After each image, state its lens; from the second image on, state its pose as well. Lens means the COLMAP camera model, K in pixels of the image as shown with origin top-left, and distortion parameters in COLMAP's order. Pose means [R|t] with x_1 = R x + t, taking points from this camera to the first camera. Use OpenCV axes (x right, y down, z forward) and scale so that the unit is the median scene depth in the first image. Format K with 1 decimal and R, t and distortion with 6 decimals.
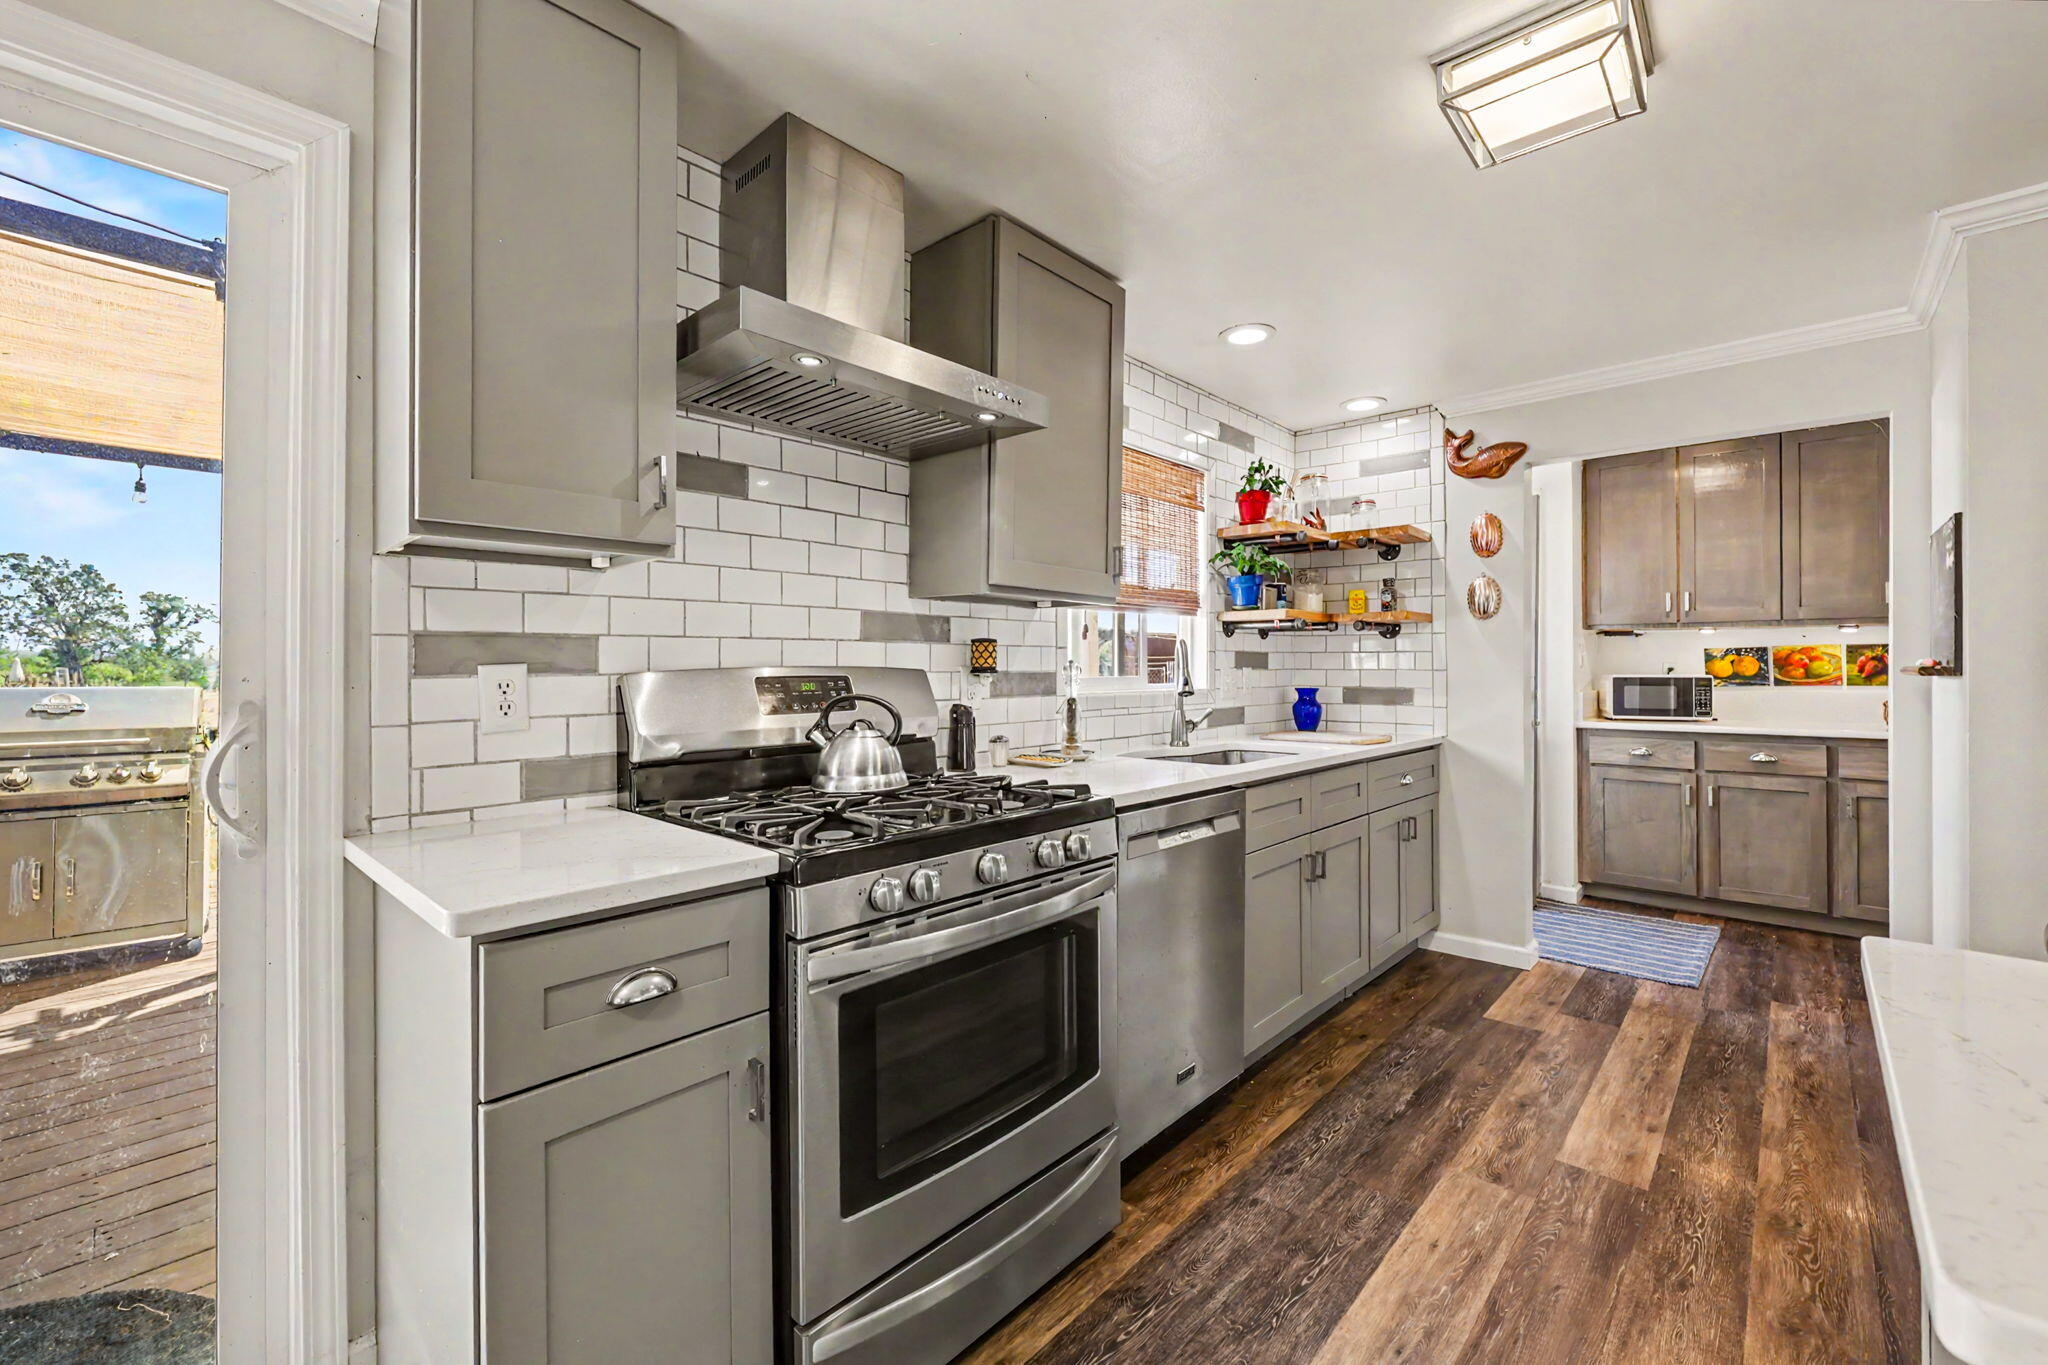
lens RADIAL K [[832.2, 0, 1034.4], [0, 832.2, 669.3], [0, 0, 1]] dist [-0.000776, 0.000318]
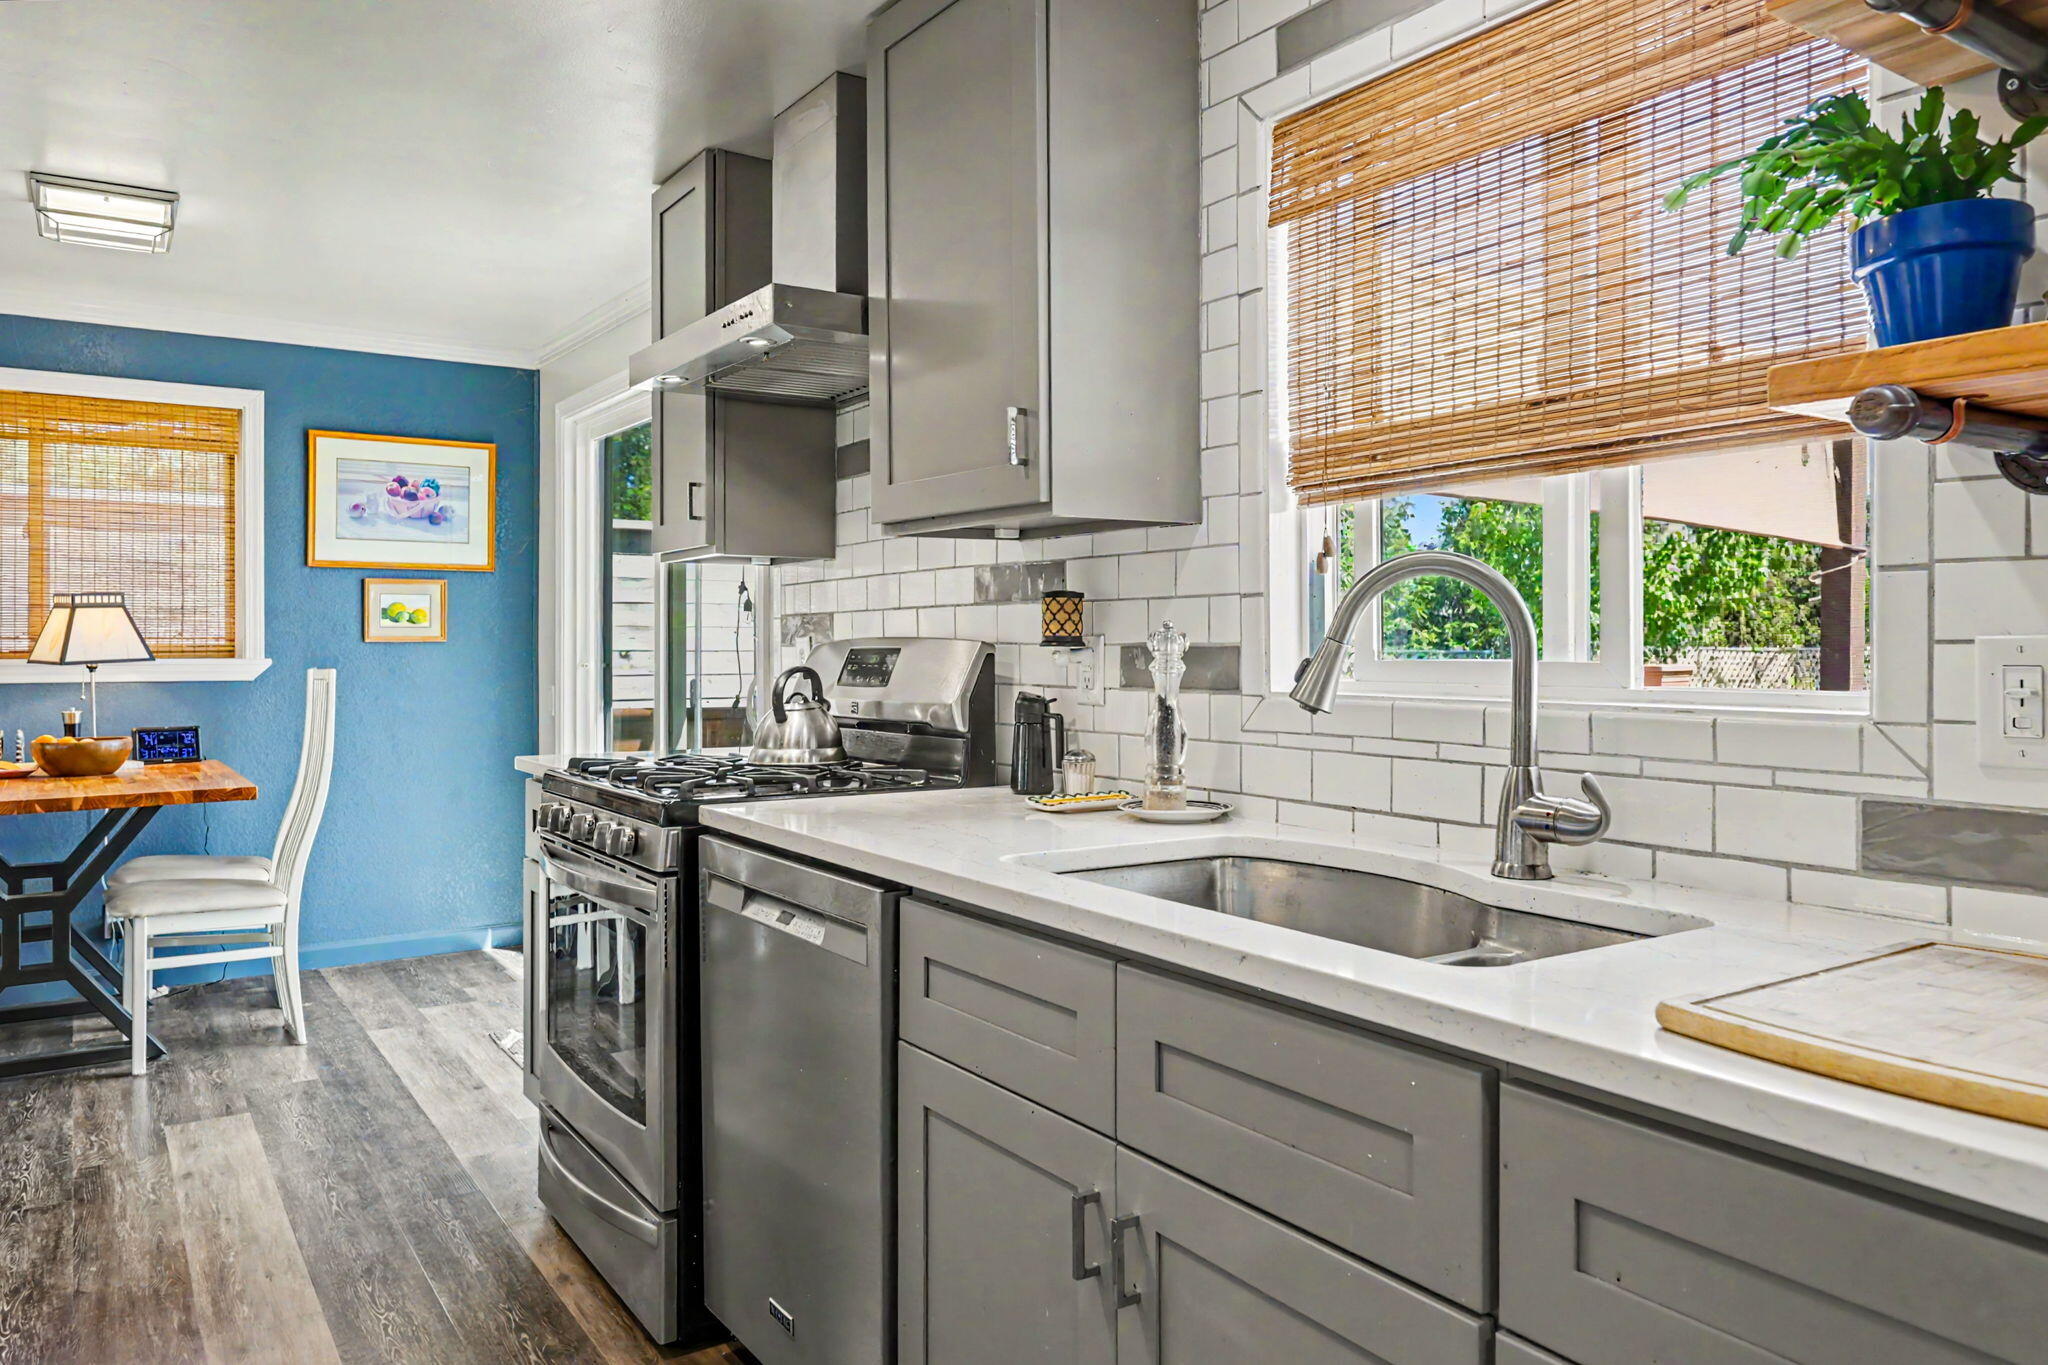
lens RADIAL K [[1379.4, 0, 1019.8], [0, 1379.4, 642.8], [0, 0, 1]] dist [-0.000326, 0.000253]
pose [[-0.221640, 0.001632, -0.975127, 0.649336], [0.000809, 0.999999, 0.001490, 0.000197], [0.975128, -0.000459, -0.221641, 0.810679]]
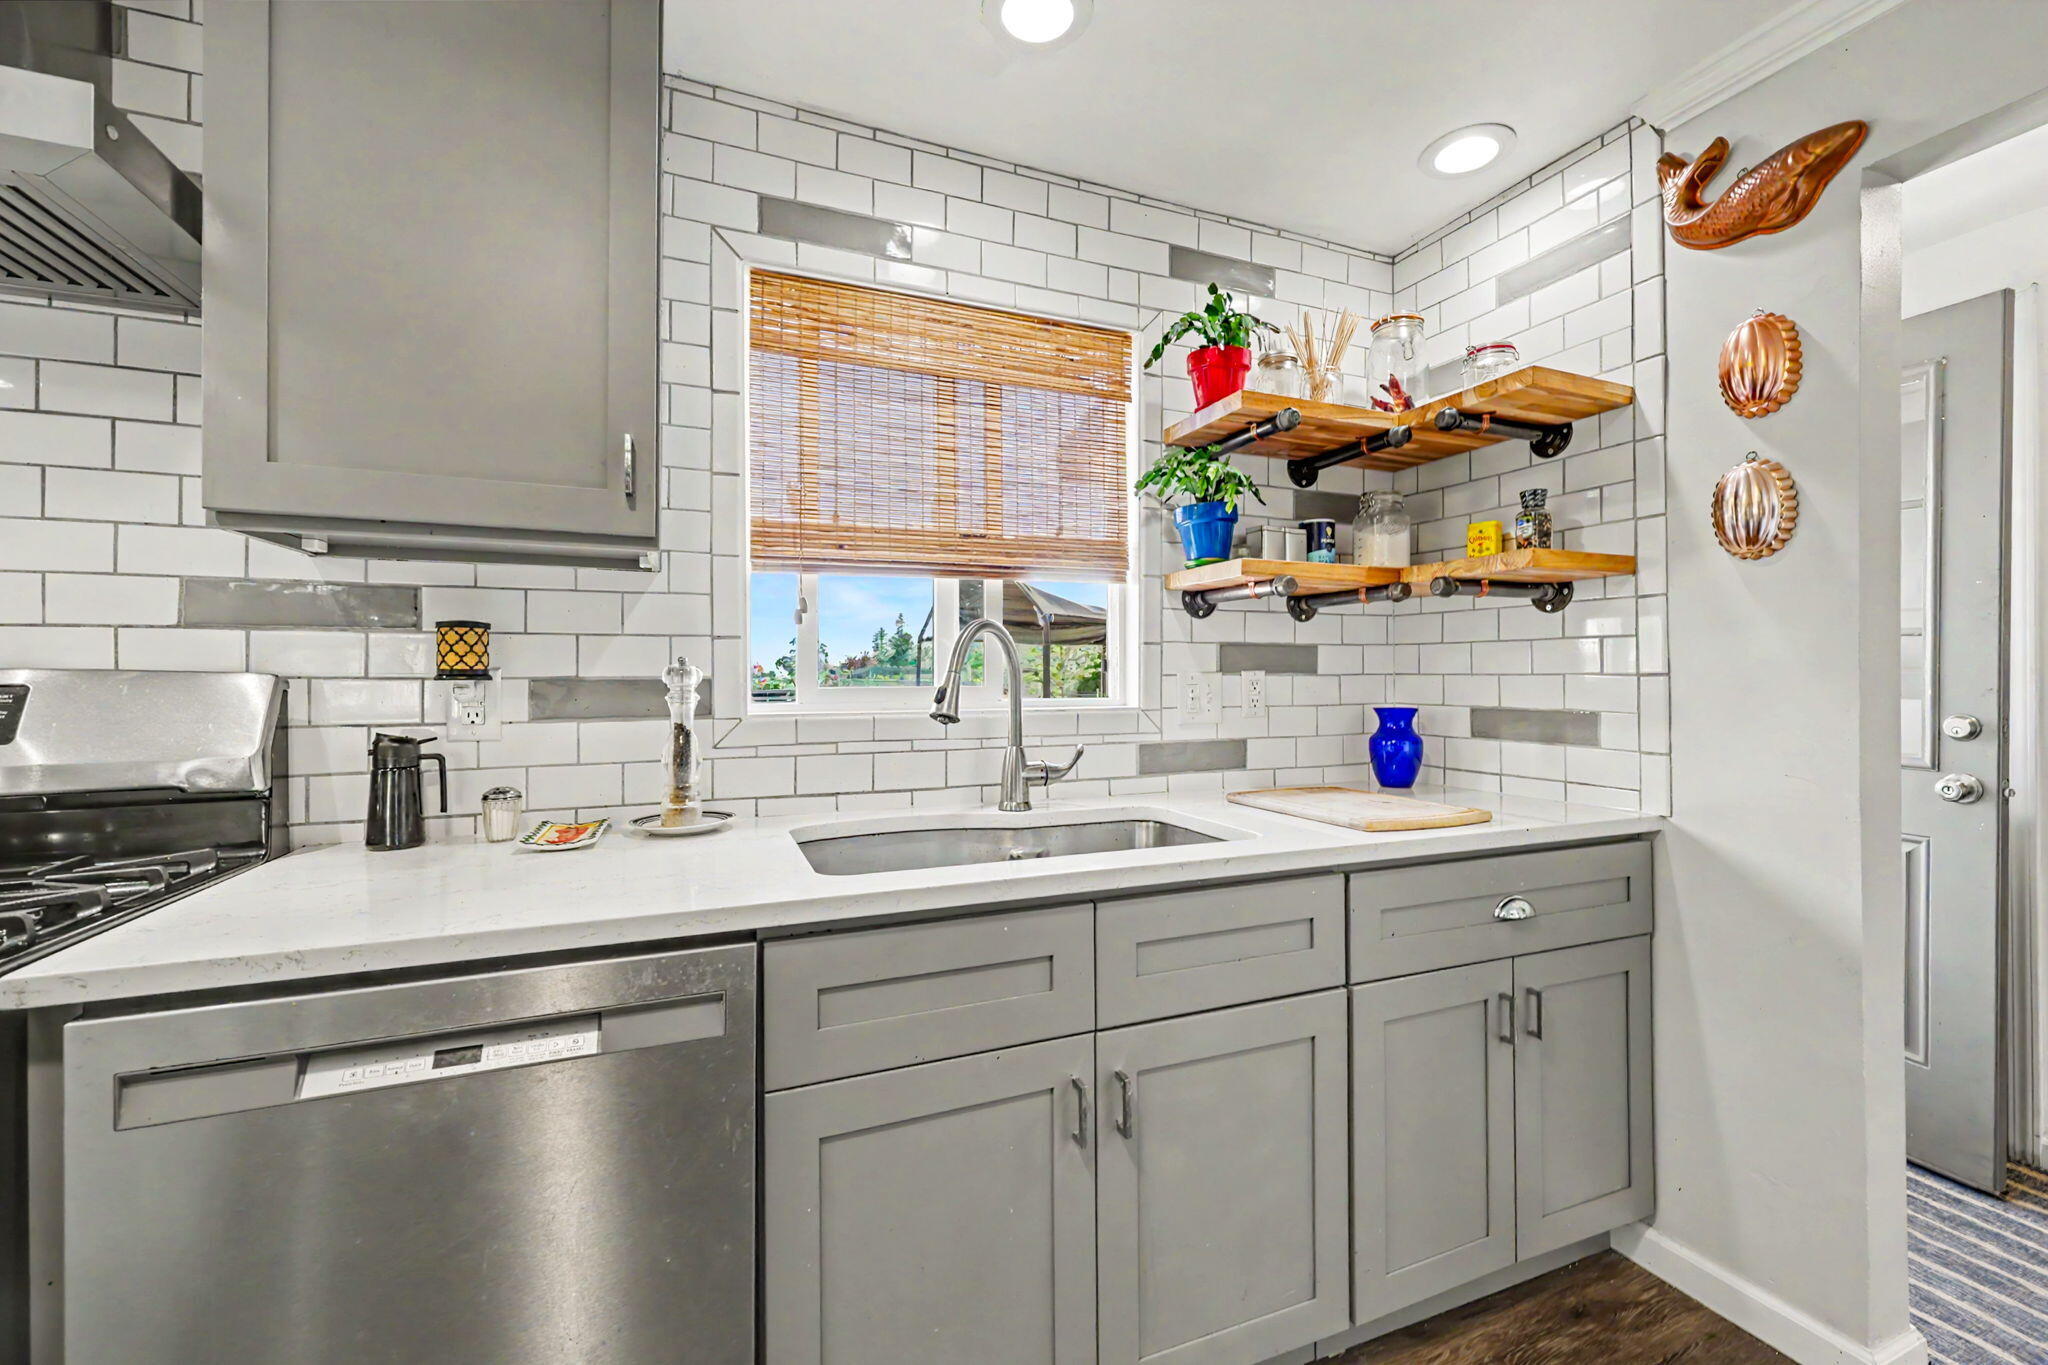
lens RADIAL K [[824.0, 0, 1025.4], [0, 824.0, 679.0], [0, 0, 1]] dist [-0.001375, 0.000163]
pose [[0.906276, -0.002129, -0.422680, 0.366405], [0.002304, 0.999997, -0.000096, 0.003126], [0.422679, -0.000887, 0.906279, 0.433969]]
